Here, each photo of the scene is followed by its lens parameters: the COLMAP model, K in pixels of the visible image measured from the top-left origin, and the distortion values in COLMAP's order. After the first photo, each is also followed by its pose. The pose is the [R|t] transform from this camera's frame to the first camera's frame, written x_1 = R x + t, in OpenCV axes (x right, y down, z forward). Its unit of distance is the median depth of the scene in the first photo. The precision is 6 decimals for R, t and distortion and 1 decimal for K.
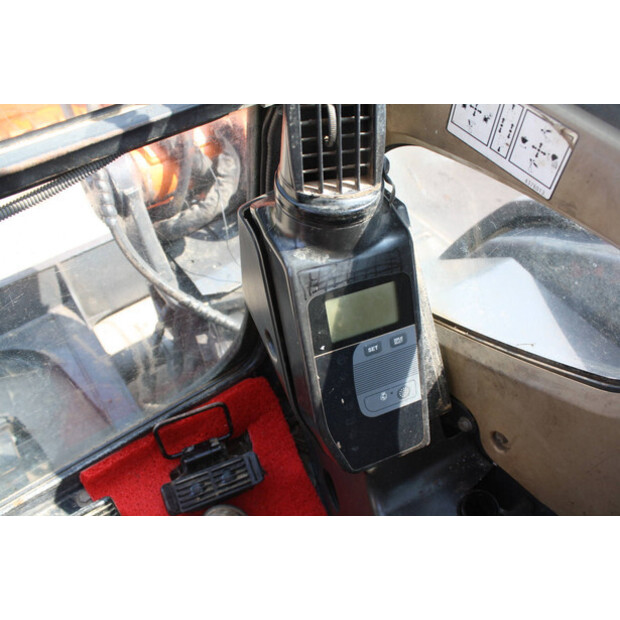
lens RADIAL K [[519.1, 0, 307.8], [0, 519.1, 310.0], [0, 0, 1]] dist [-0.126082, 0.071633]
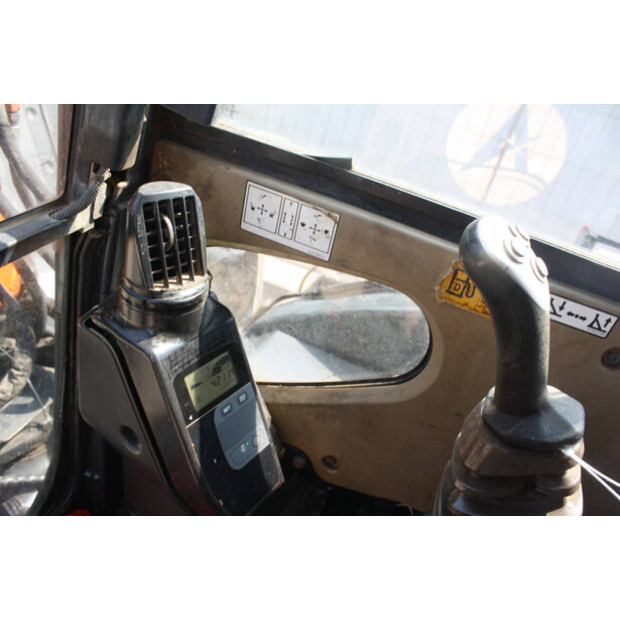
lens RADIAL K [[519.1, 0, 310.5], [0, 519.1, 311.4], [0, 0, 1]] dist [-0.126082, 0.071633]
pose [[0.834236, -0.191947, 0.516920, -0.326794], [0.302823, 0.942918, -0.138581, 0.097821], [-0.460812, 0.272145, 0.844742, -0.176798]]
